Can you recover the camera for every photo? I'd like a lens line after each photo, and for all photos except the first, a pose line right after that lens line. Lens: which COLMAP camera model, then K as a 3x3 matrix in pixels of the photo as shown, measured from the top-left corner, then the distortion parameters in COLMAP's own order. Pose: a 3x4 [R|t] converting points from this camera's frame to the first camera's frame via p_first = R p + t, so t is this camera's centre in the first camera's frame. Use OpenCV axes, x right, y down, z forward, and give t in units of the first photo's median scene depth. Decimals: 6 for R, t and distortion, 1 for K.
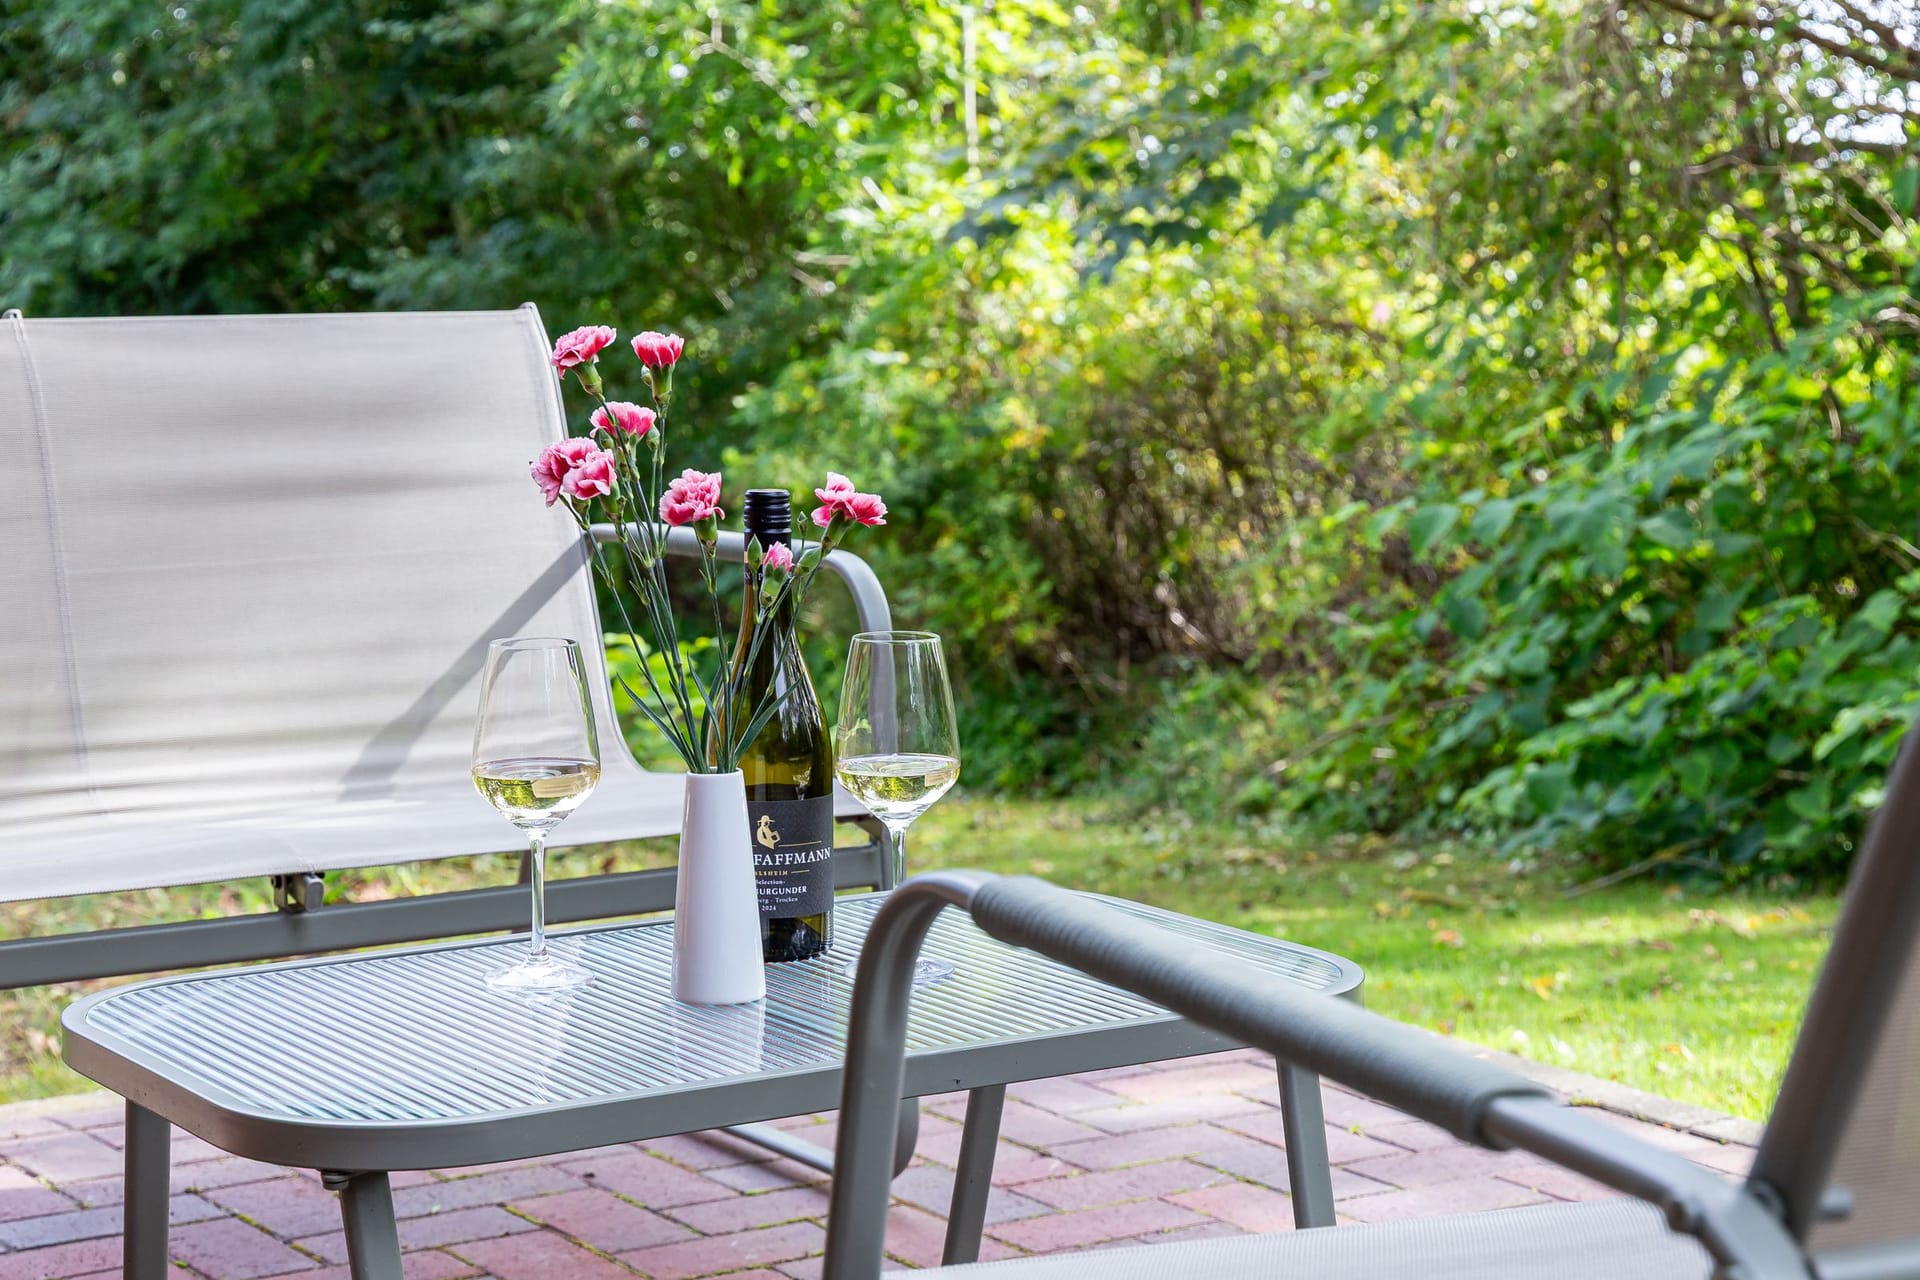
lens RADIAL K [[3700.3, 0, 960.0], [0, 3700.3, 640.0], [0, 0, 1]] dist [-0.064581, -0.361040]
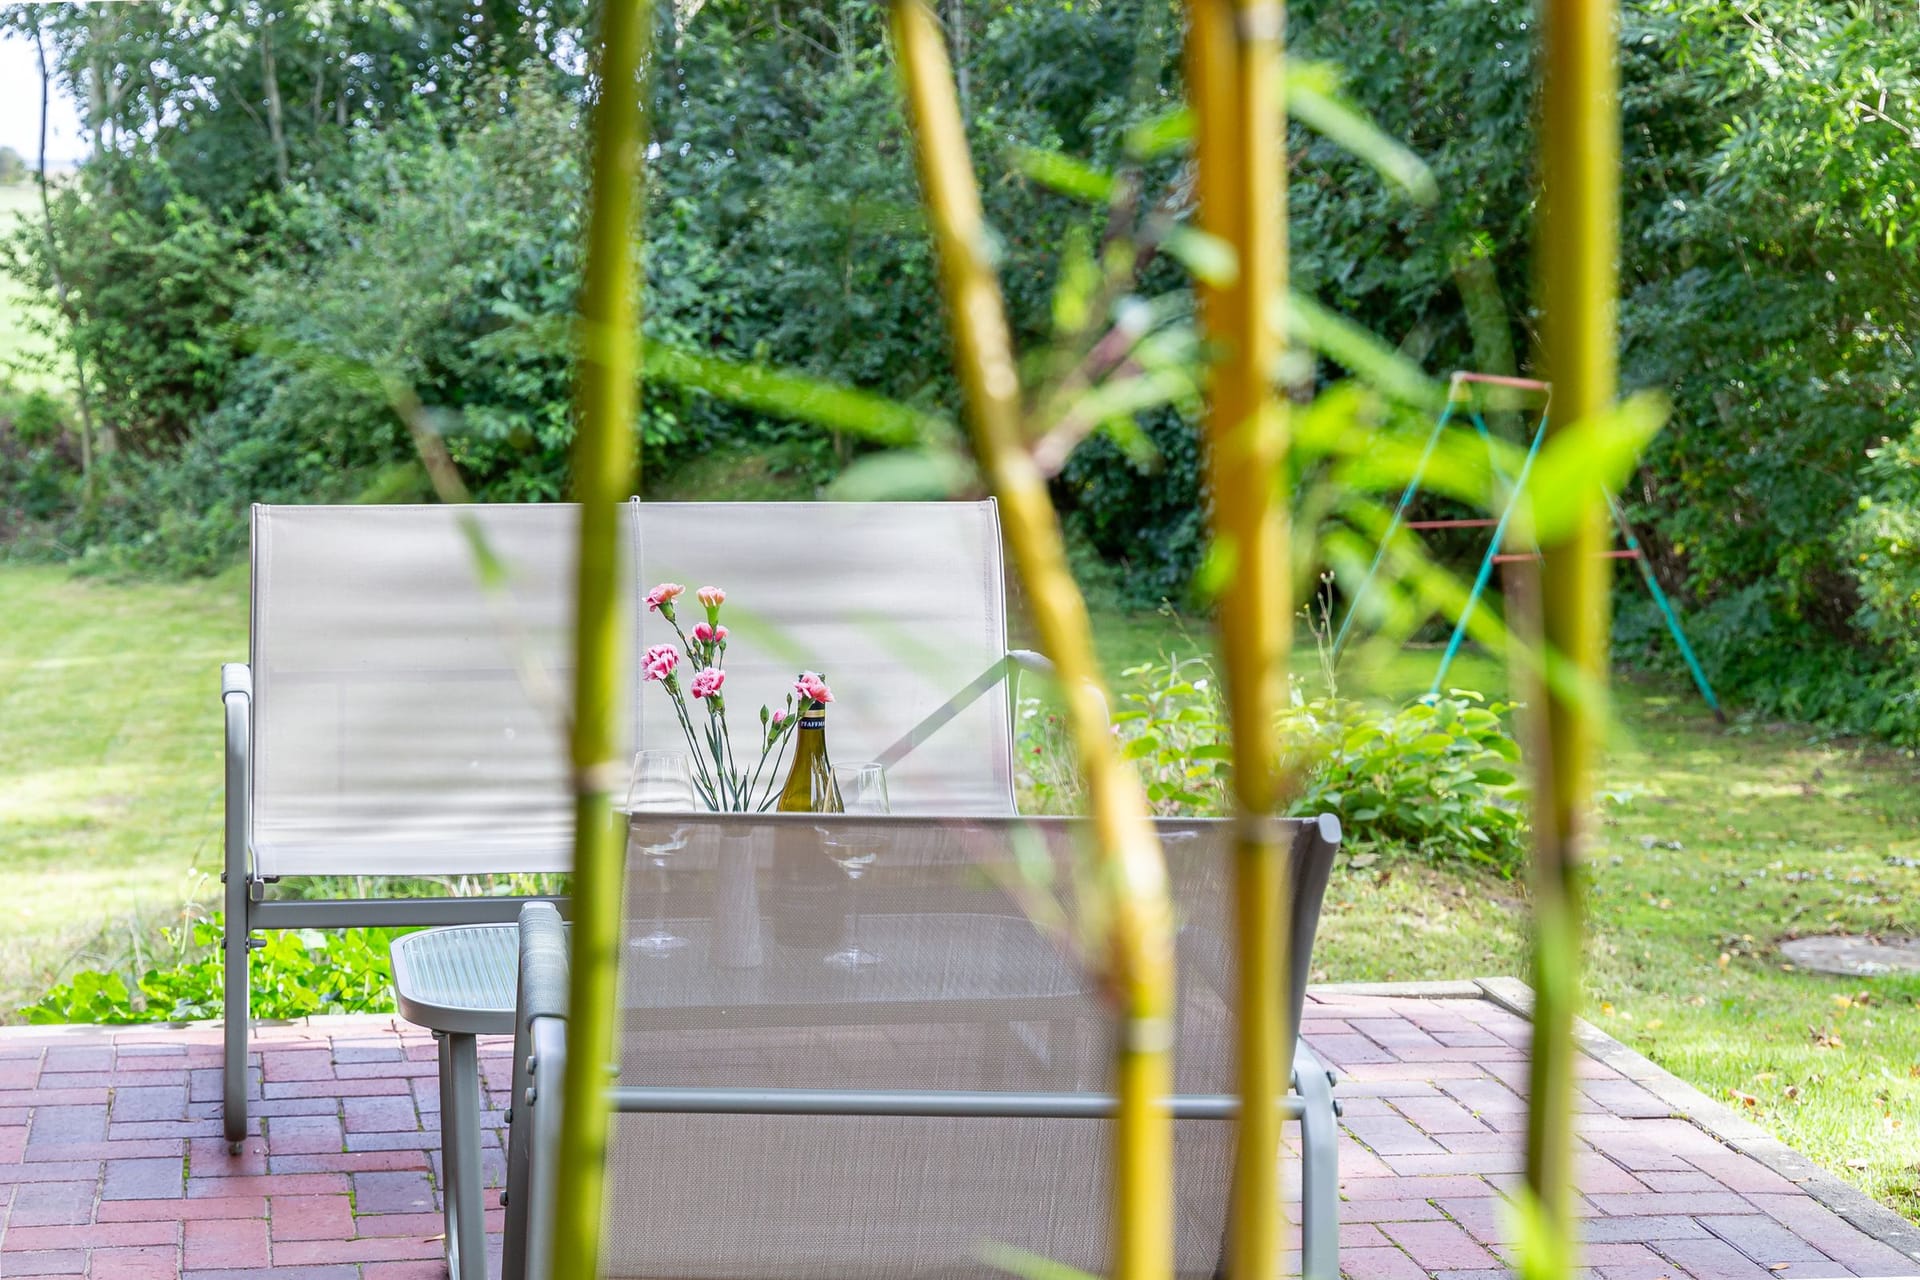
lens RADIAL K [[3700.3, 0, 960.0], [0, 3700.3, 640.0], [0, 0, 1]] dist [-0.064581, -0.361040]
pose [[0.926689, 0.062400, -0.370613, 0.091681], [-0.060046, 0.998035, 0.017898, -0.013295], [0.371001, 0.005668, 0.928615, -0.083894]]
